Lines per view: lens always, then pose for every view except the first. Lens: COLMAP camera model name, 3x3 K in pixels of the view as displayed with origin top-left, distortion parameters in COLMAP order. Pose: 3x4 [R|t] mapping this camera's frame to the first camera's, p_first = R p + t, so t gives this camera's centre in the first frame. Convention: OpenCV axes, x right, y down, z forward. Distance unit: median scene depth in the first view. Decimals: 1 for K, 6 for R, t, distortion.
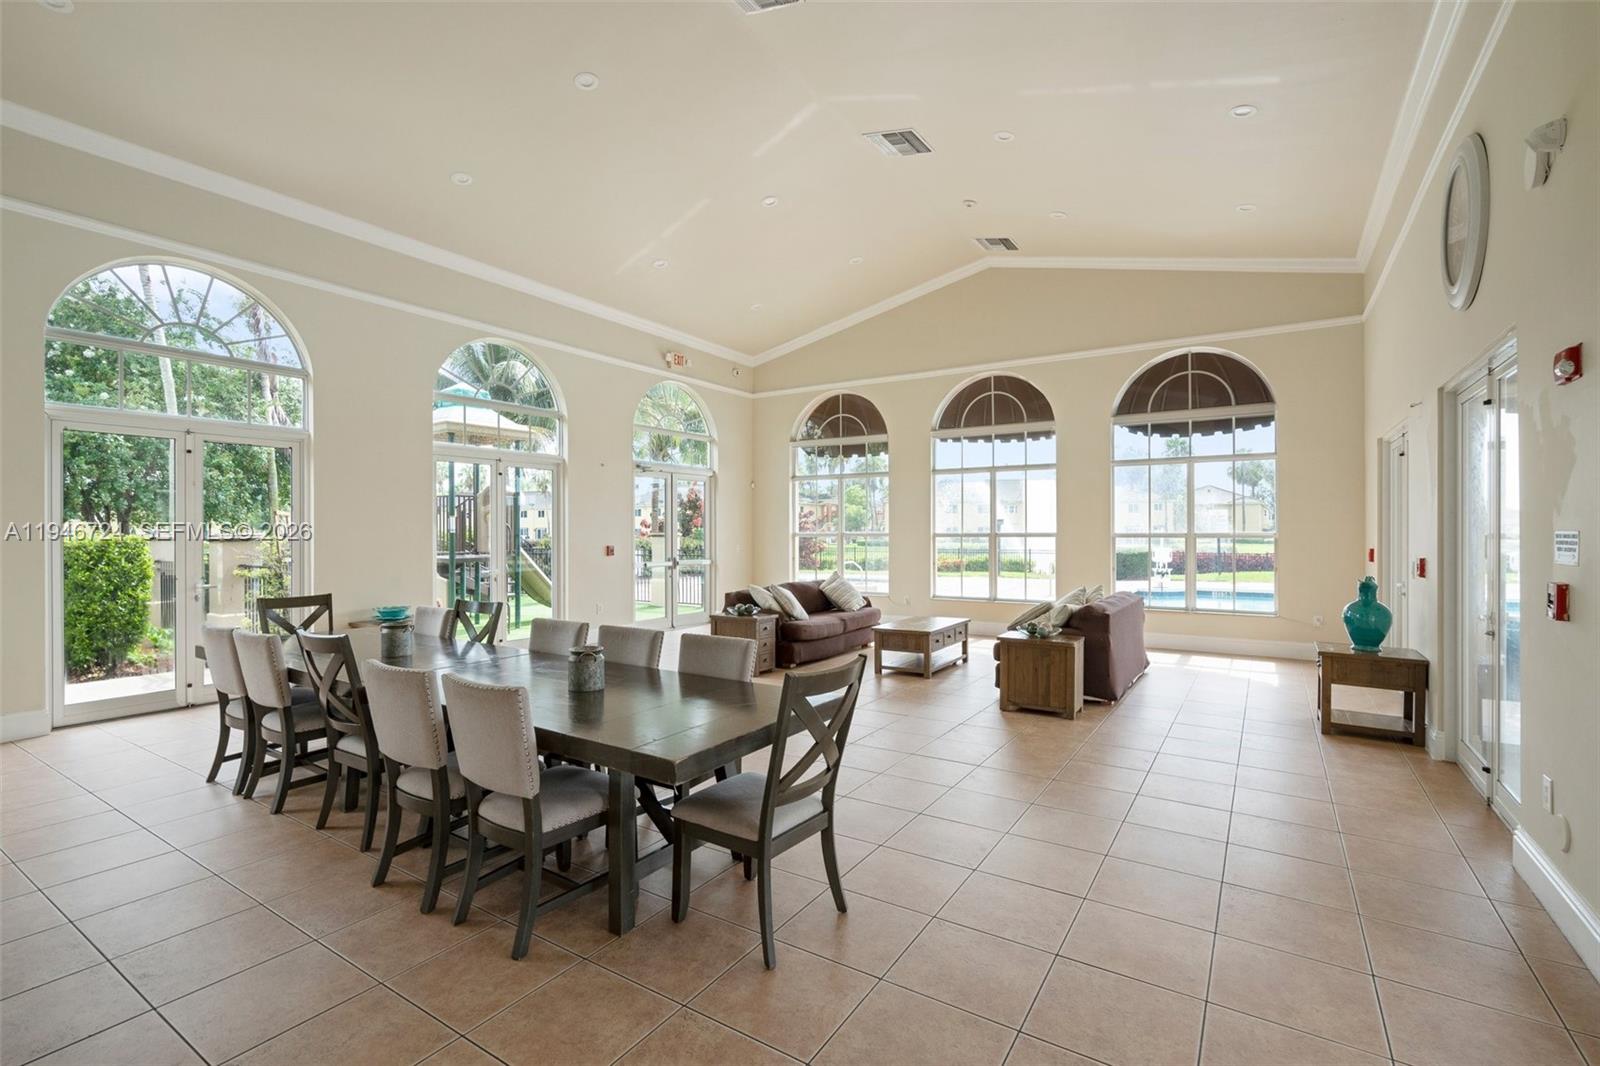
lens RADIAL K [[728.0, 0, 802.9], [0, 728.0, 534.0], [0, 0, 1]] dist [-0.001677, -0.000361]
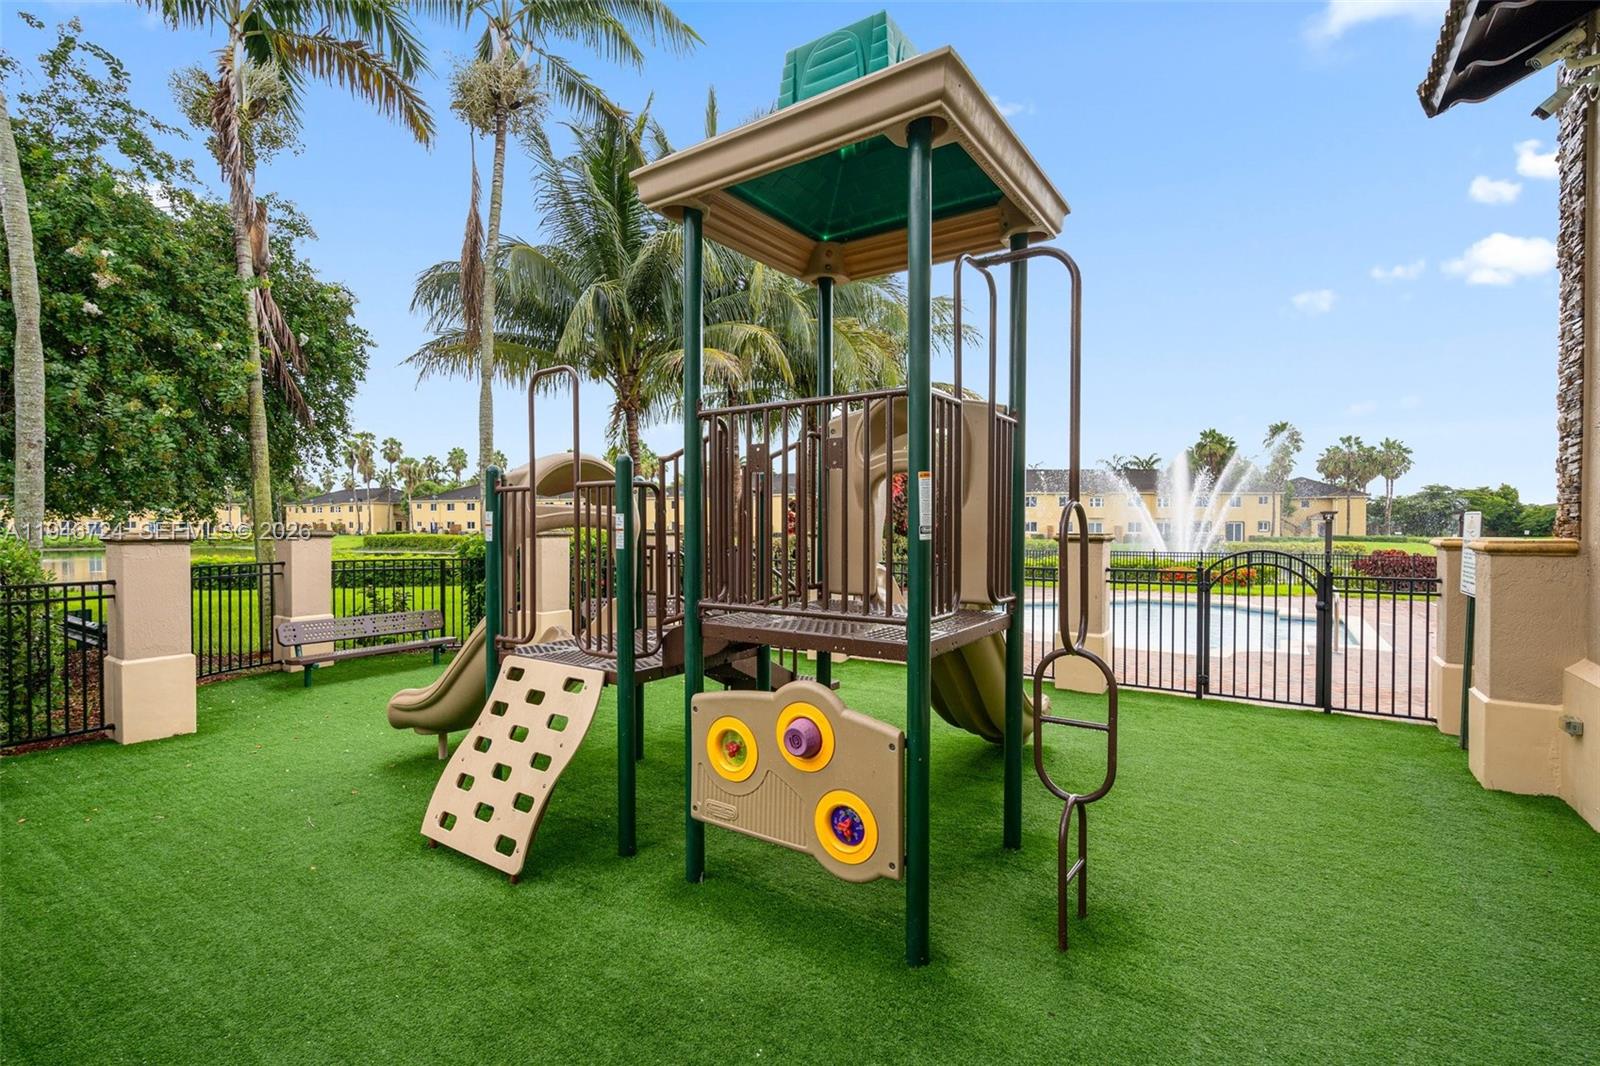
lens RADIAL K [[728.0, 0, 796.2], [0, 728.0, 532.1], [0, 0, 1]] dist [-0.001677, -0.000361]
pose [[0.999605, 0.000470, -0.028108, -0.332179], [-0.000299, 0.999981, 0.006090, -0.001254], [0.028110, -0.006079, 0.999586, 0.498174]]
